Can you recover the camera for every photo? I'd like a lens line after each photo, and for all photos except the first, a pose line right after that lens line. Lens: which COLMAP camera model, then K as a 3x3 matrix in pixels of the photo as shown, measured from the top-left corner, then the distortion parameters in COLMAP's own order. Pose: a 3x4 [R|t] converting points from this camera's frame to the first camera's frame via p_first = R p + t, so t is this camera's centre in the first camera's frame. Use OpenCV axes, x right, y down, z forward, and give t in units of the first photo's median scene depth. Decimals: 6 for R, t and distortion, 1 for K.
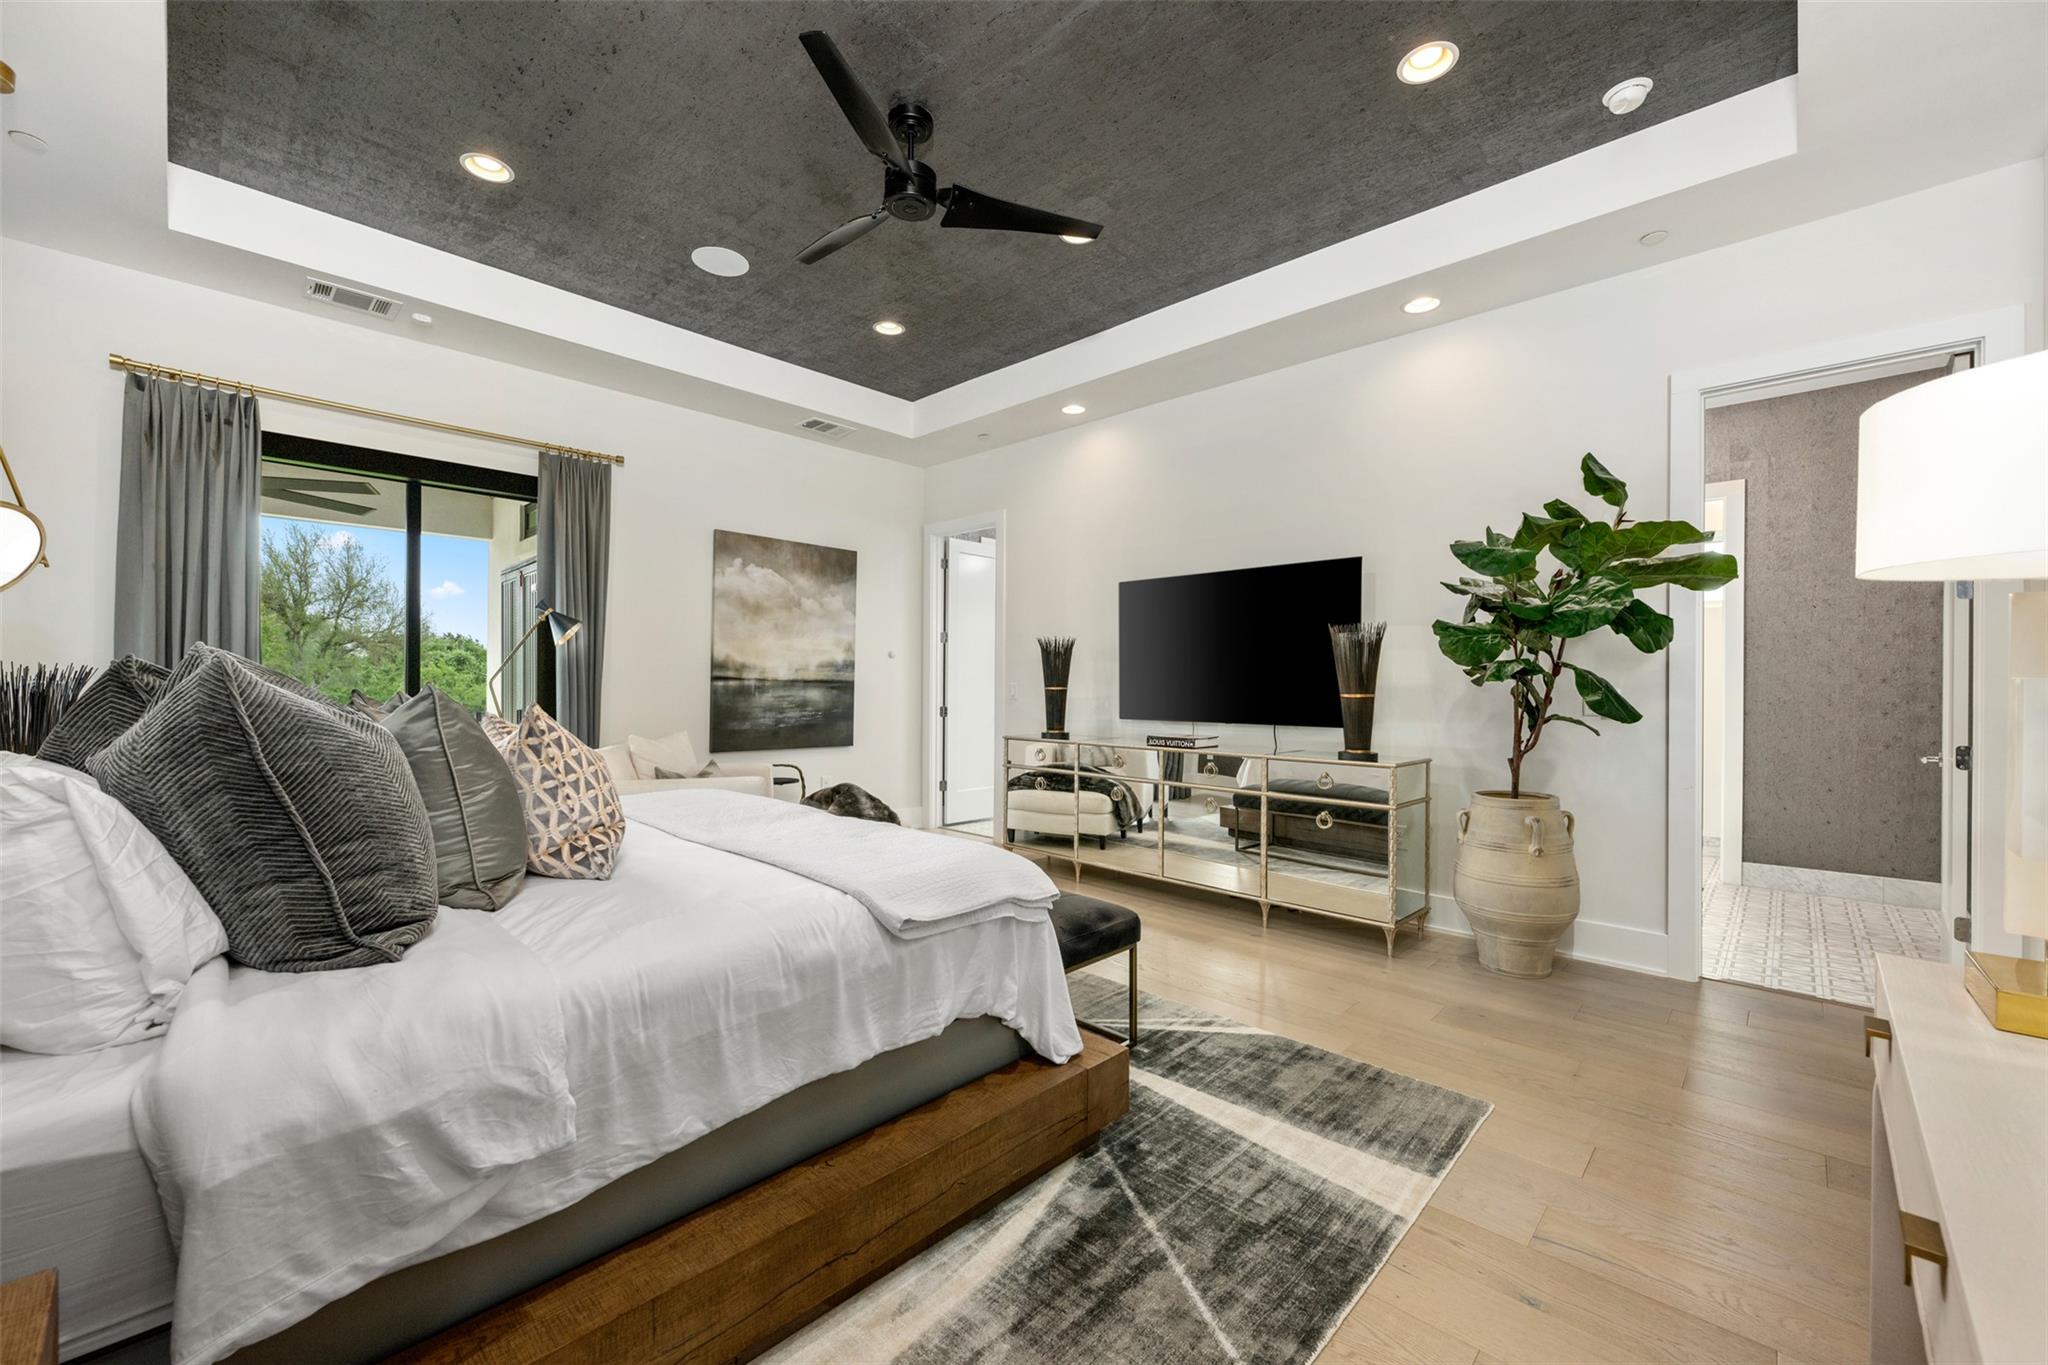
lens RADIAL K [[807.4, 0, 1023.4], [0, 807.4, 687.7], [0, 0, 1]] dist [-0.000456, -0.000013]
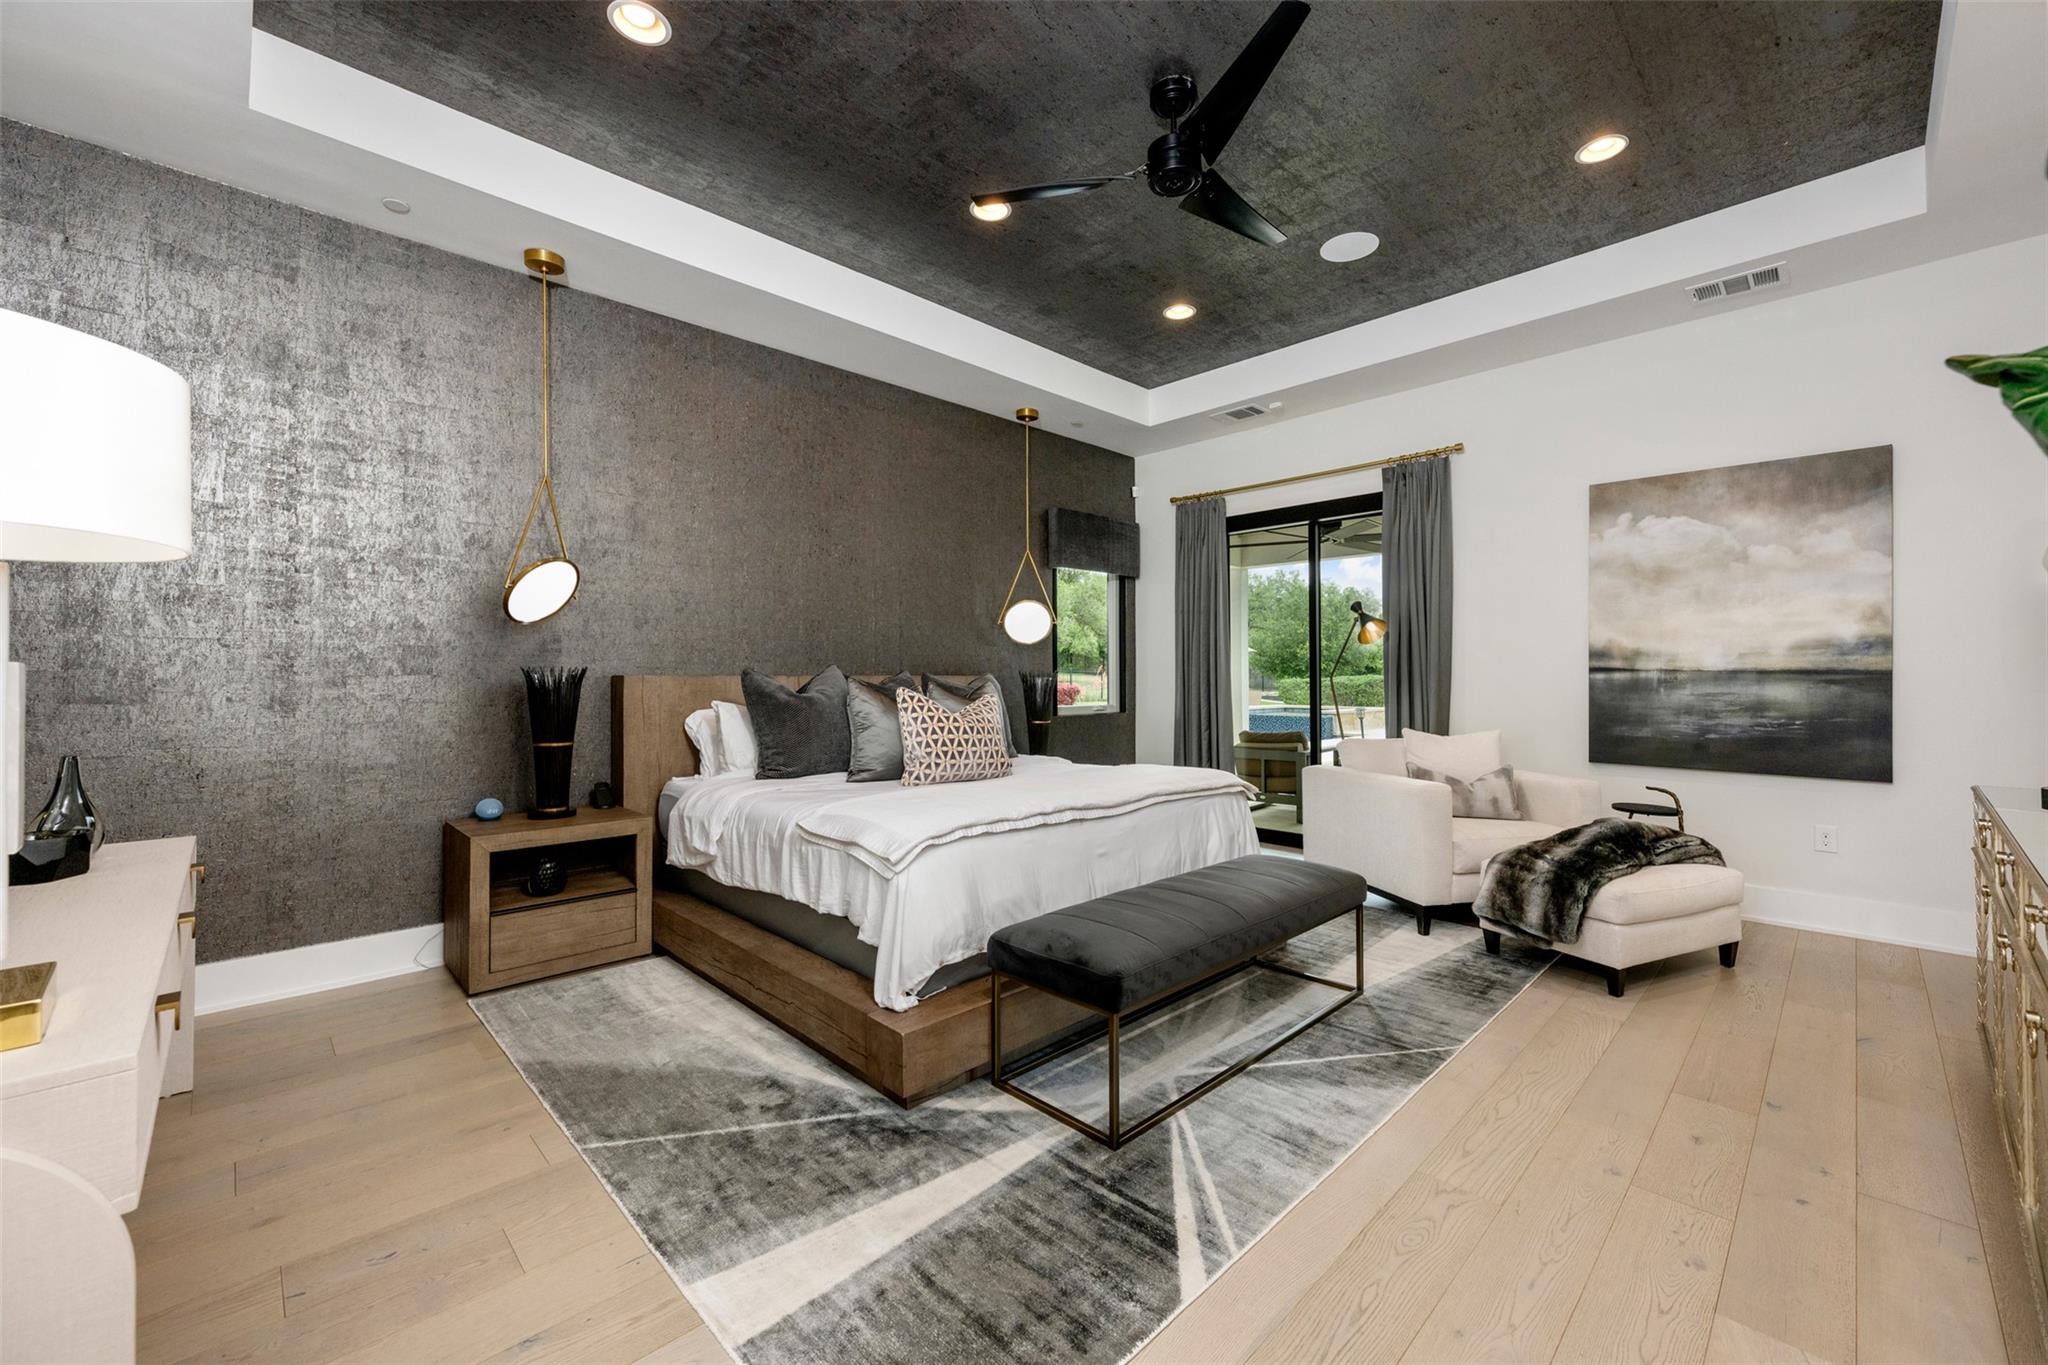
lens RADIAL K [[807.4, 0, 1024.1], [0, 807.4, 670.2], [0, 0, 1]] dist [-0.000456, -0.000013]
pose [[-0.030932, -0.014235, -0.999420, 0.422565], [-0.003231, 0.999895, -0.014141, 0.002060], [0.999516, 0.002792, -0.030975, 0.439130]]
